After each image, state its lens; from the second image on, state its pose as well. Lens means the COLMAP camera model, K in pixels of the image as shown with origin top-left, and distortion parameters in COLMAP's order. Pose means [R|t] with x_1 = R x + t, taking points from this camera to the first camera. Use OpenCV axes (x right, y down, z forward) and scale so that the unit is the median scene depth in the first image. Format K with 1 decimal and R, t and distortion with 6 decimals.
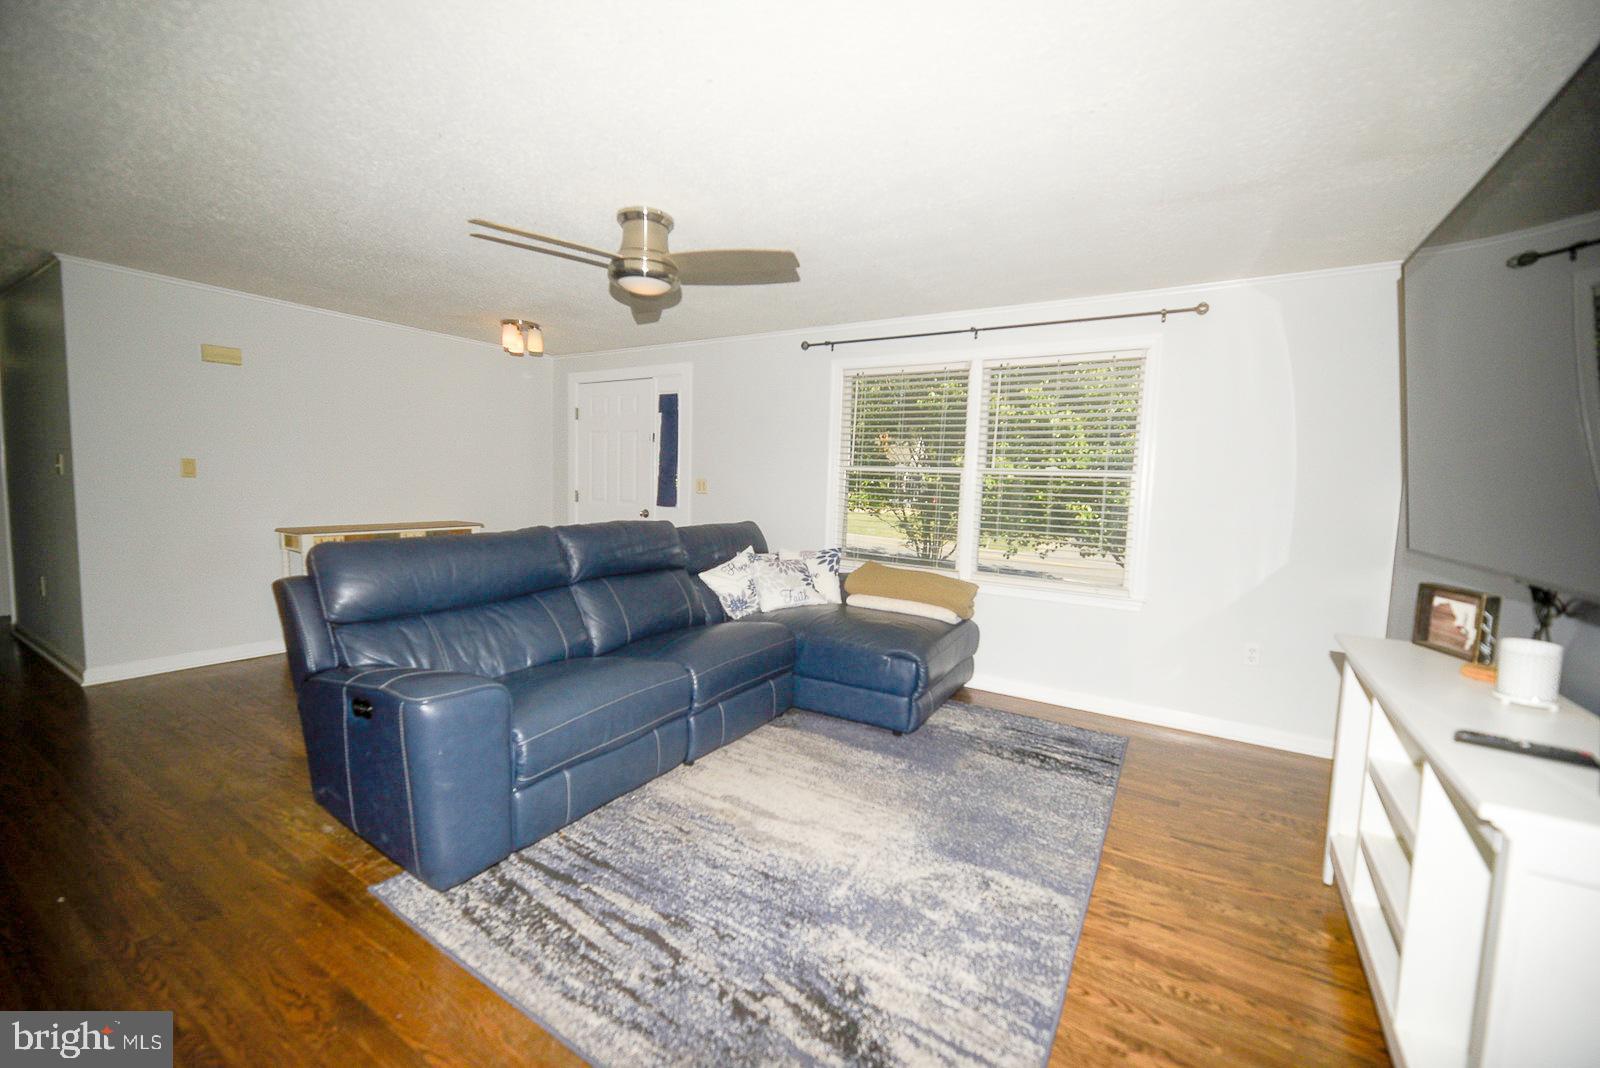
lens RADIAL K [[649.9, 0, 806.3], [0, 649.9, 535.5], [0, 0, 1]] dist [0.007302, -0.005840]
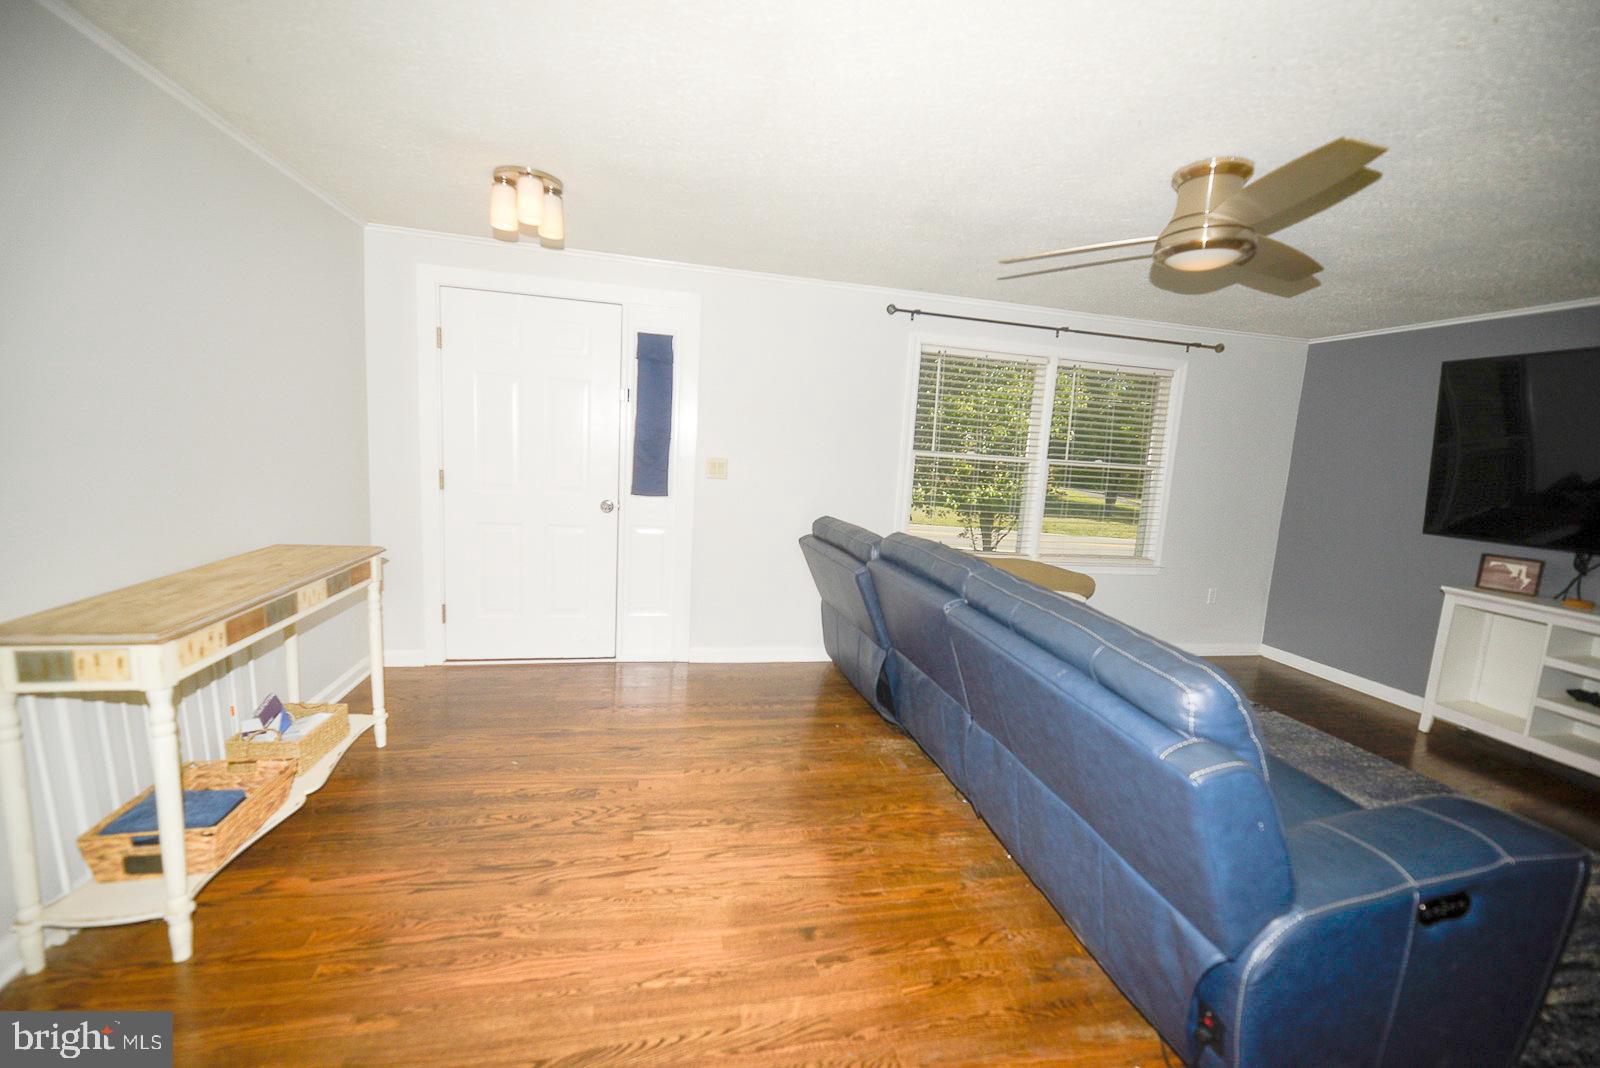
lens RADIAL K [[642.4, 0, 803.4], [0, 642.4, 534.8], [0, 0, 1]] dist [0.003866, -0.005546]
pose [[0.715902, -0.082048, 0.693363, -0.962963], [0.019229, 0.995012, 0.097889, -0.111063], [-0.697935, -0.056746, 0.713909, 0.629686]]
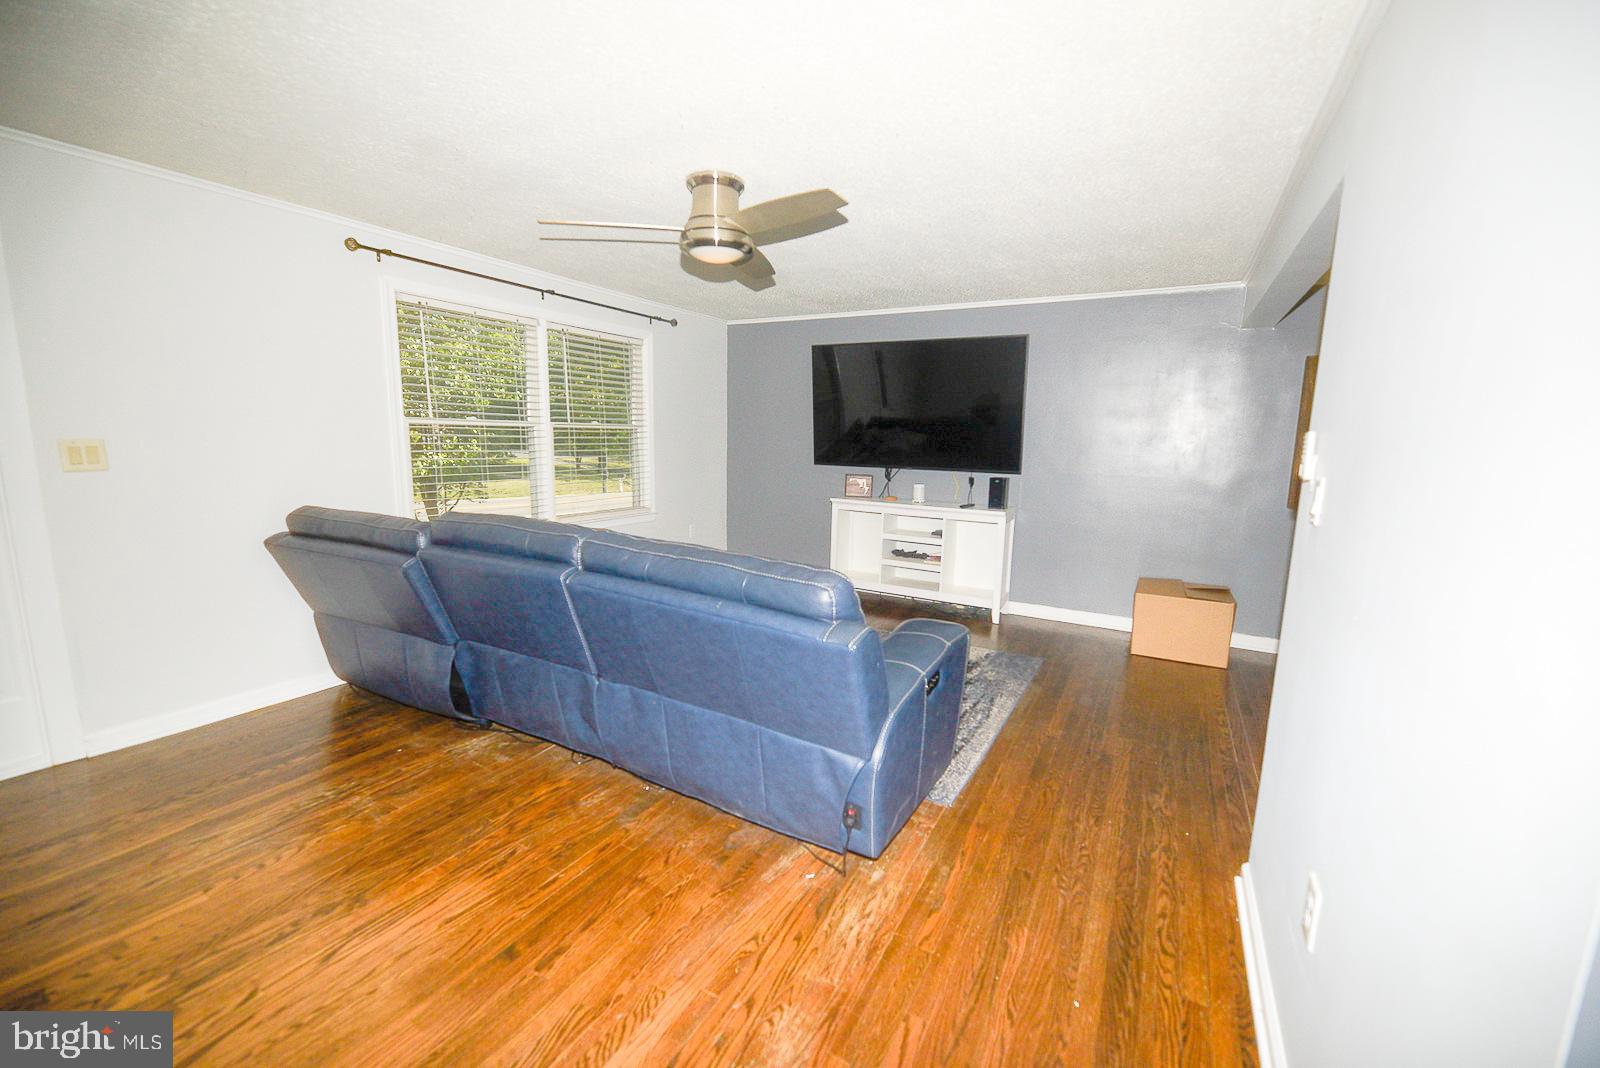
lens RADIAL K [[642.4, 0, 803.4], [0, 642.4, 534.8], [0, 0, 1]] dist [0.003866, -0.005546]
pose [[-0.040108, -0.190216, 0.980923, -1.047958], [0.058357, 0.979591, 0.192344, -0.123878], [-0.997490, 0.064958, -0.028189, 0.762522]]
